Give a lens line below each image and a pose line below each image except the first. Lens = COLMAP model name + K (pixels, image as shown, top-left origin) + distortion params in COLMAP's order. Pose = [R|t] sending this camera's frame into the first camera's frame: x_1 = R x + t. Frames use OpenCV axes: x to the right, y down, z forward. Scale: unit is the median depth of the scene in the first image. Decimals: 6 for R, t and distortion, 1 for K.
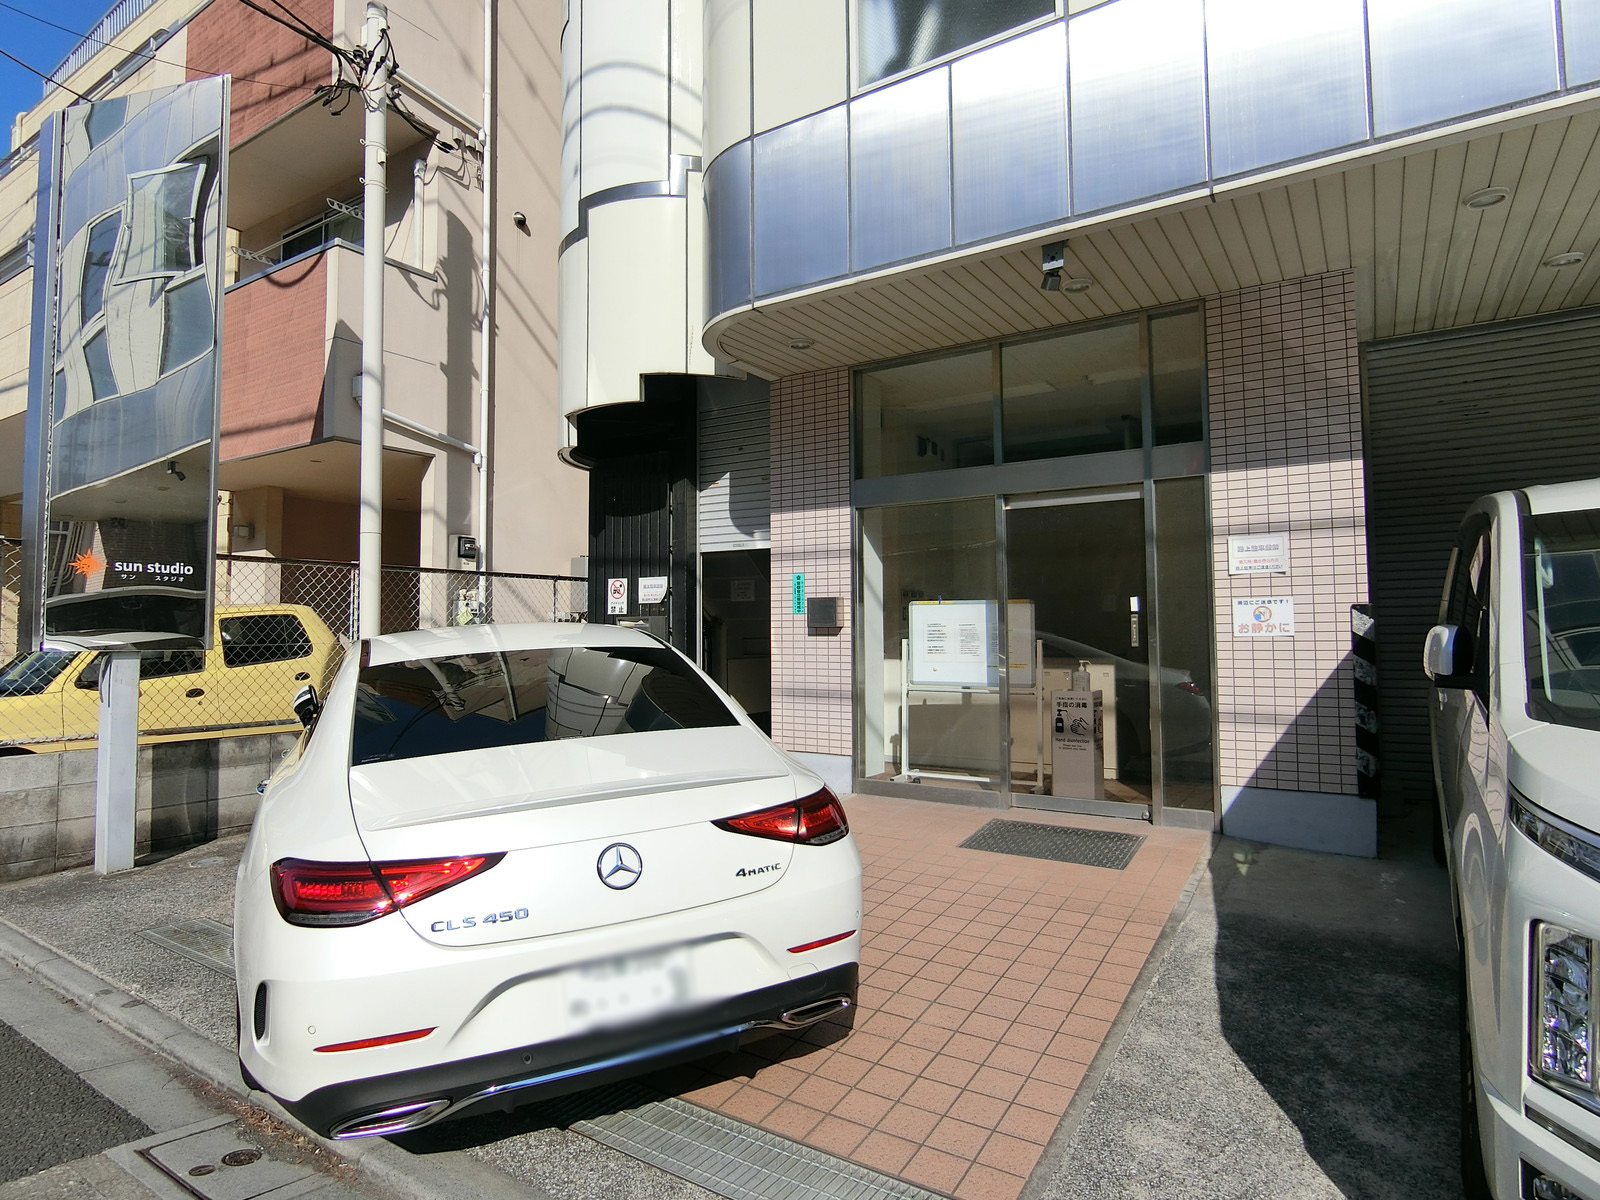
lens RADIAL K [[875.2, 0, 798.2], [0, 875.2, 590.7], [0, 0, 1]] dist [-0.015116, -0.006349]
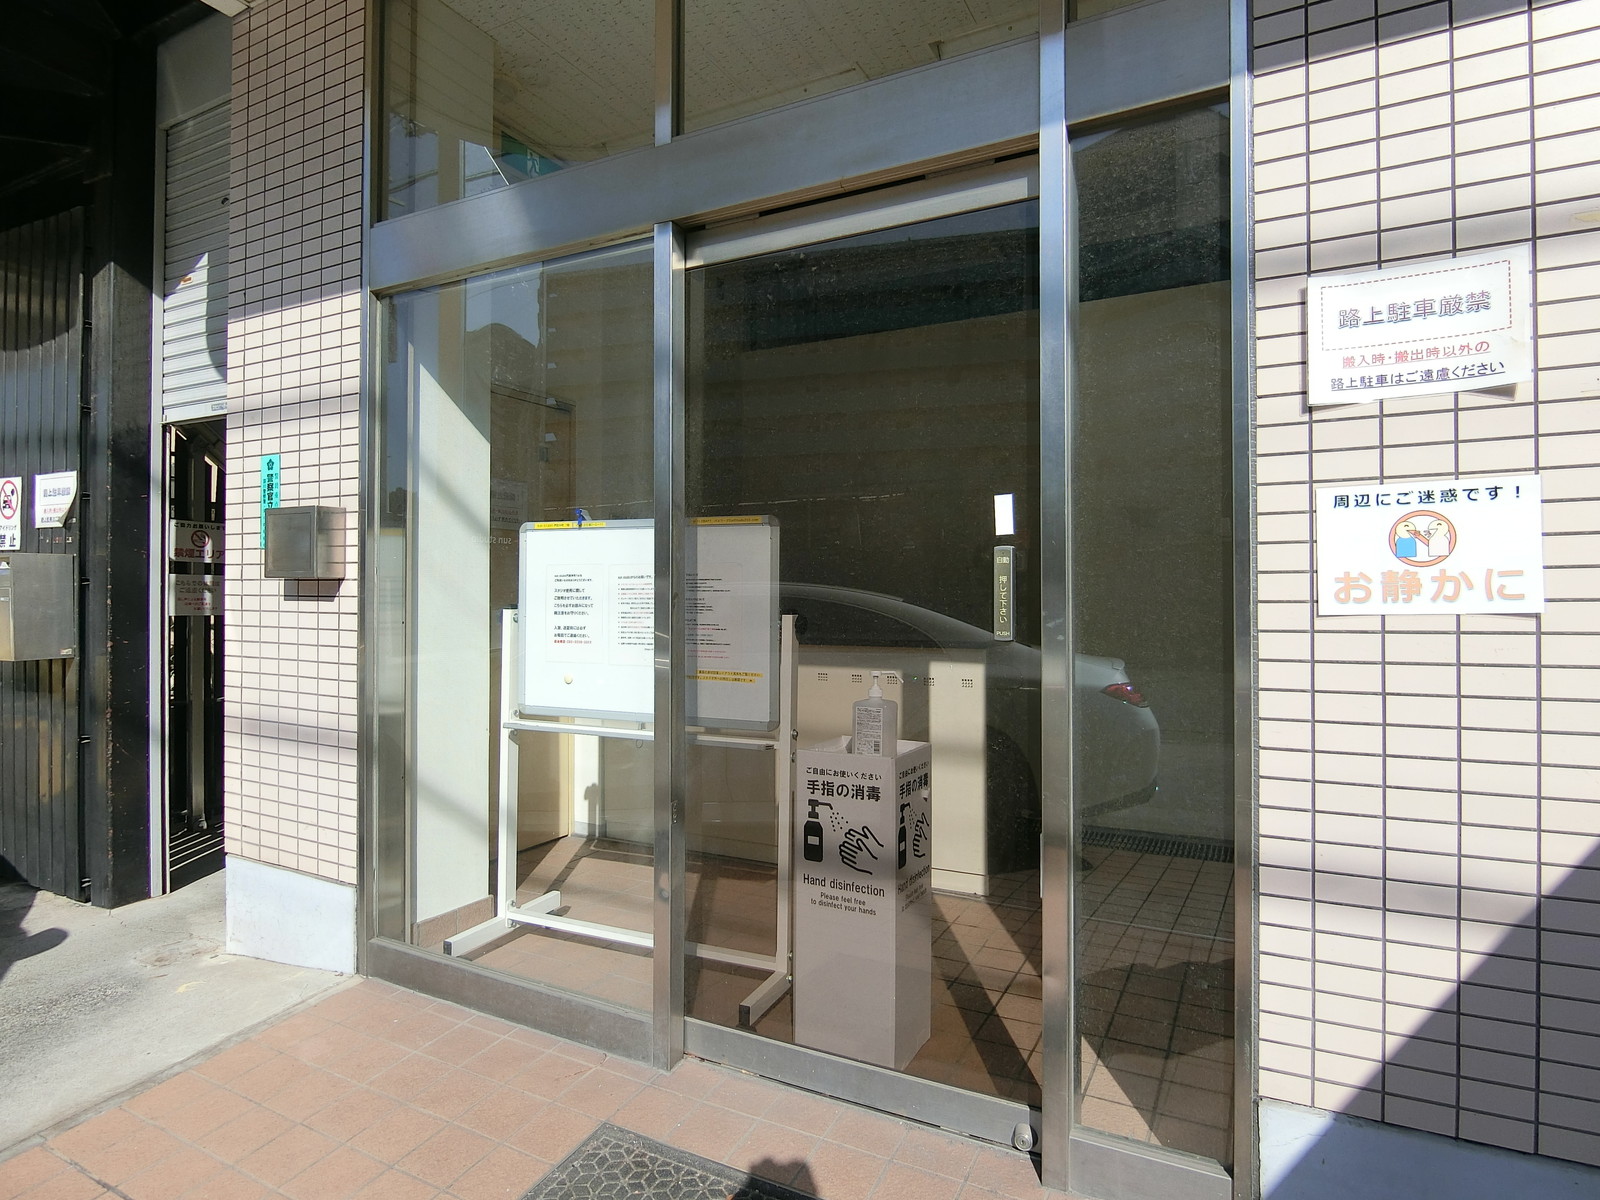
lens RADIAL K [[875.2, 0, 803.6], [0, 875.2, 580.5], [0, 0, 1]] dist [-0.015116, -0.006349]
pose [[0.995787, 0.008493, 0.091307, 0.294368], [-0.011640, 0.999354, 0.033989, 0.032417], [-0.090960, -0.034909, 0.995243, 0.713207]]
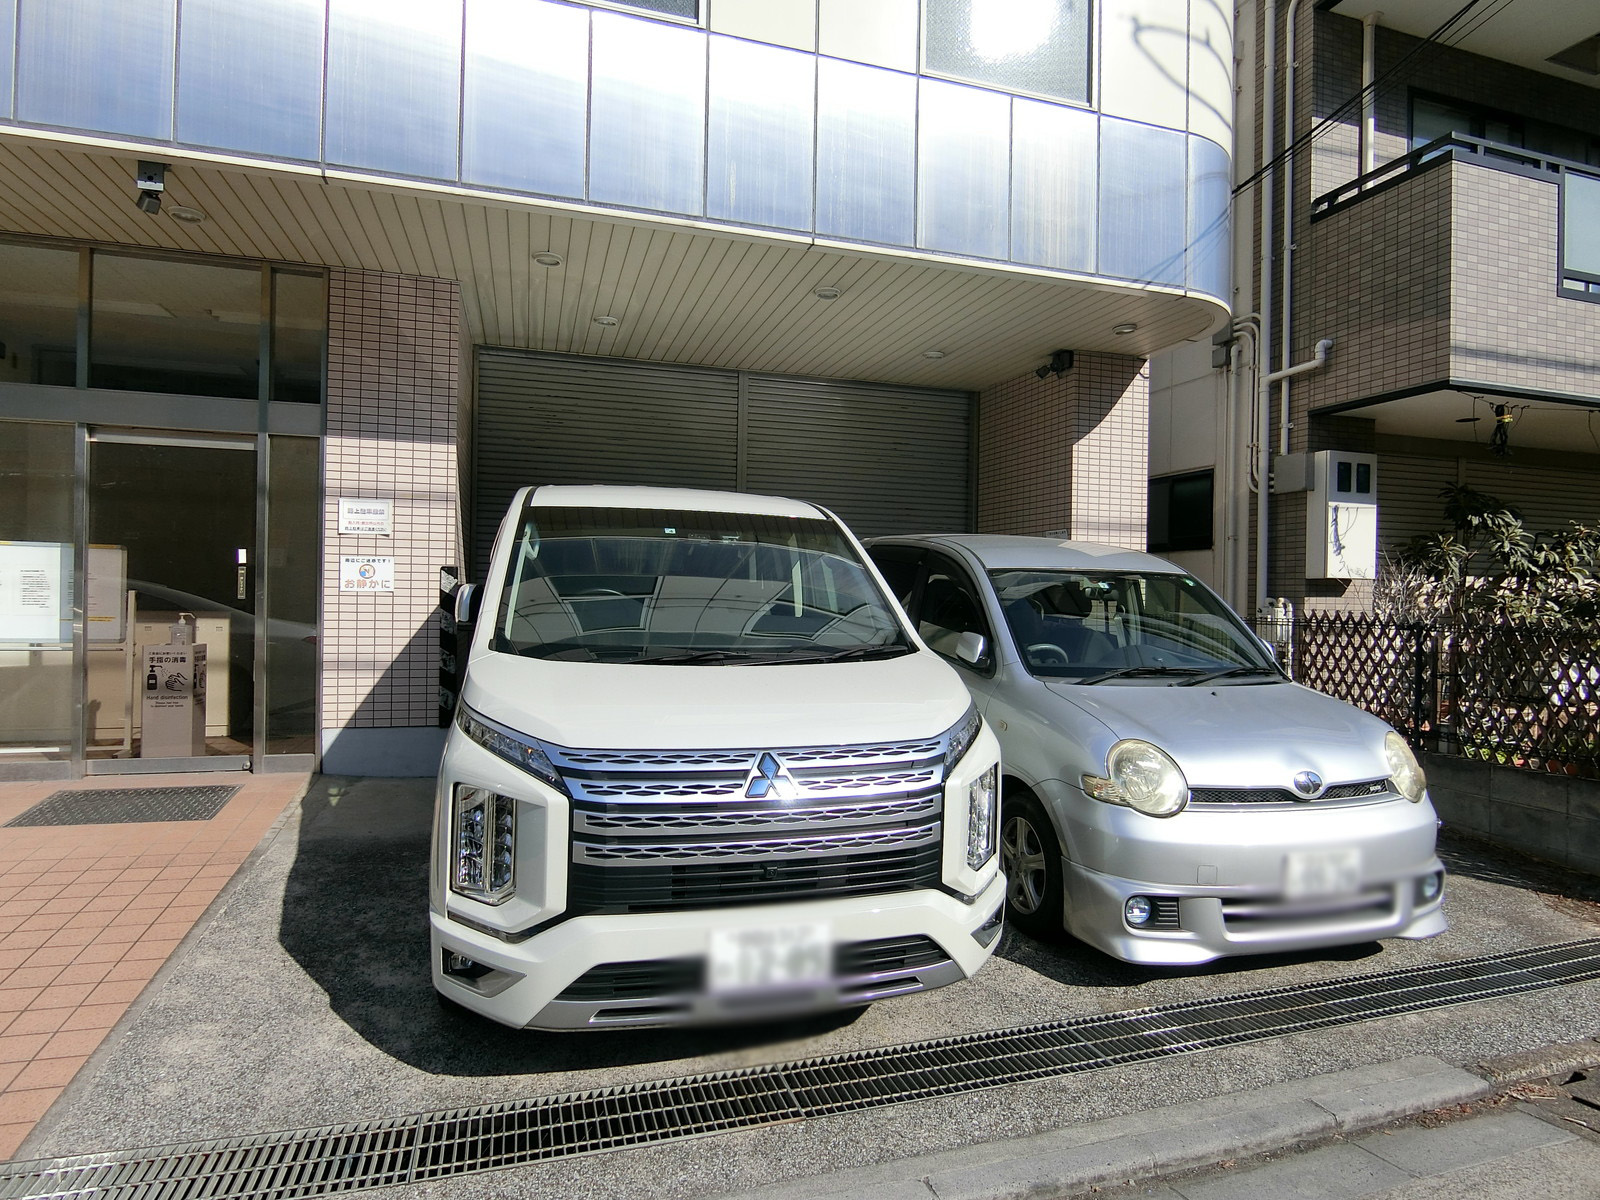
lens RADIAL K [[875.2, 0, 798.1], [0, 875.2, 603.4], [0, 0, 1]] dist [-0.015116, -0.006349]
pose [[0.633454, 0.015133, 0.773632, 0.022845], [-0.063327, 0.997469, 0.032341, -0.003203], [-0.771185, -0.069479, 0.632809, -0.123206]]
